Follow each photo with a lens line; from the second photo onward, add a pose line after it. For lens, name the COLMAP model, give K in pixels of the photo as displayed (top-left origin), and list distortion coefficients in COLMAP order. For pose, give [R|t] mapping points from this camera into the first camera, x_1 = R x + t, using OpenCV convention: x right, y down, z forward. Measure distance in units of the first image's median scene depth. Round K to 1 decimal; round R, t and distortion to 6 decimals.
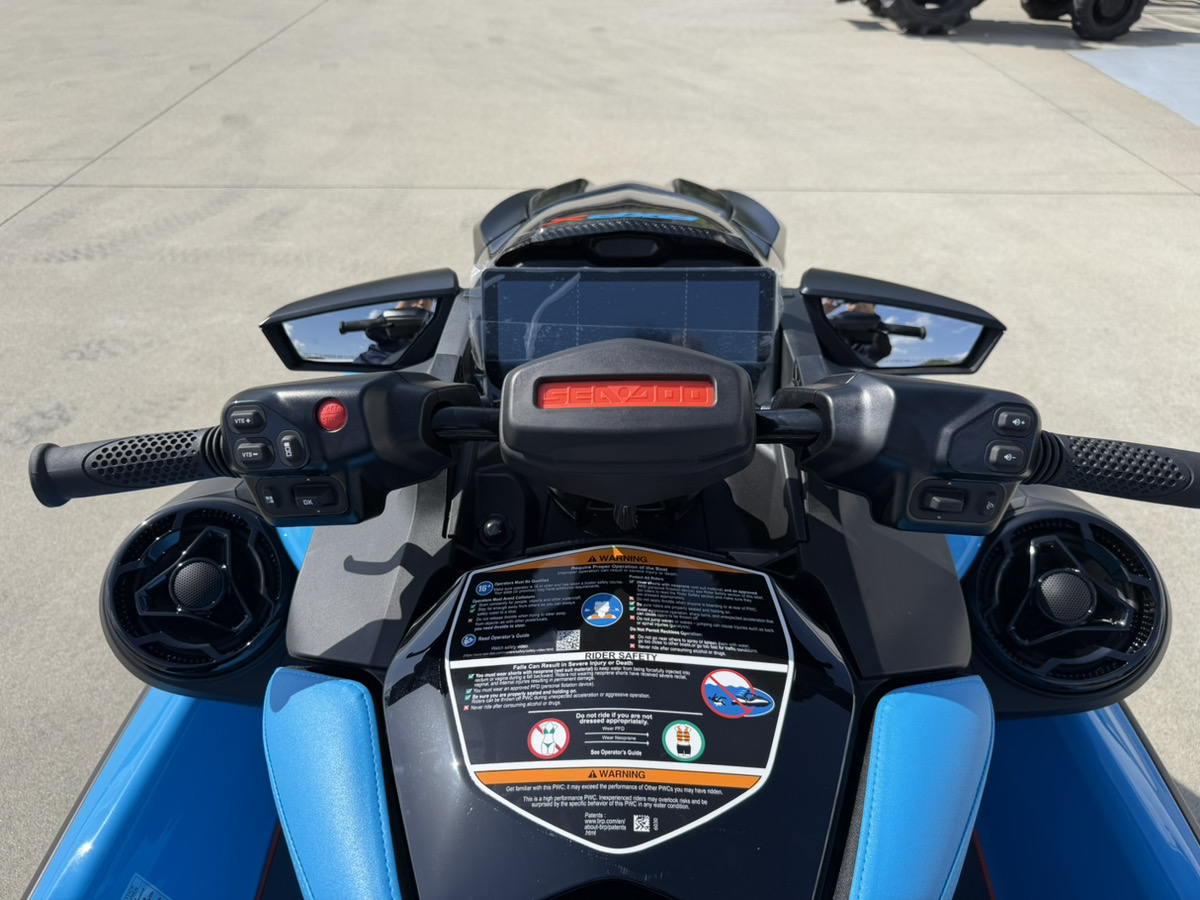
lens RADIAL K [[862.1, 0, 594.9], [0, 862.1, 453.5], [0, 0, 1]] dist [0.001408, -0.011874]
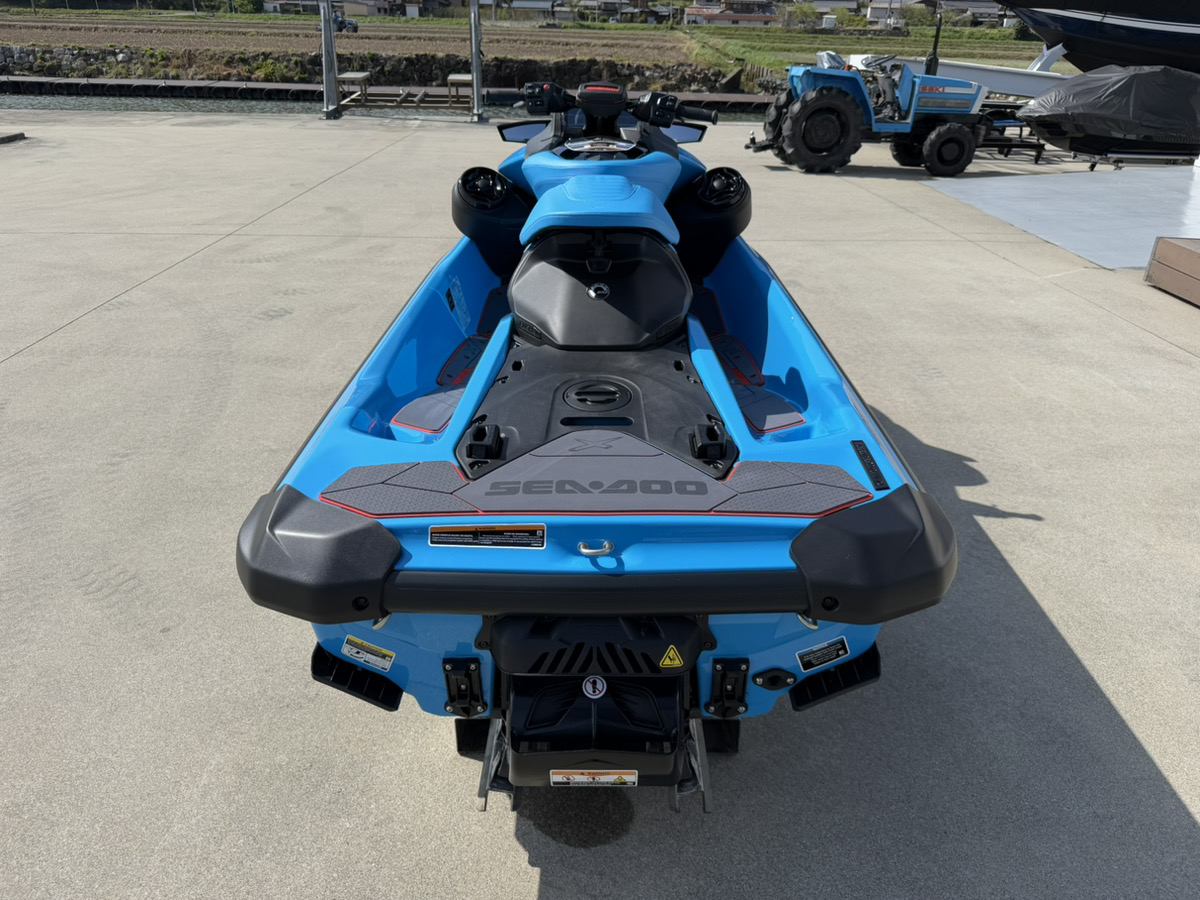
lens RADIAL K [[862.1, 0, 605.0], [0, 862.1, 447.4], [0, 0, 1]] dist [0.001408, -0.011874]
pose [[0.999396, -0.007131, 0.034014, -0.013969], [0.013716, 0.980203, -0.197522, 0.321801], [-0.031932, 0.197869, 0.979708, -0.385660]]
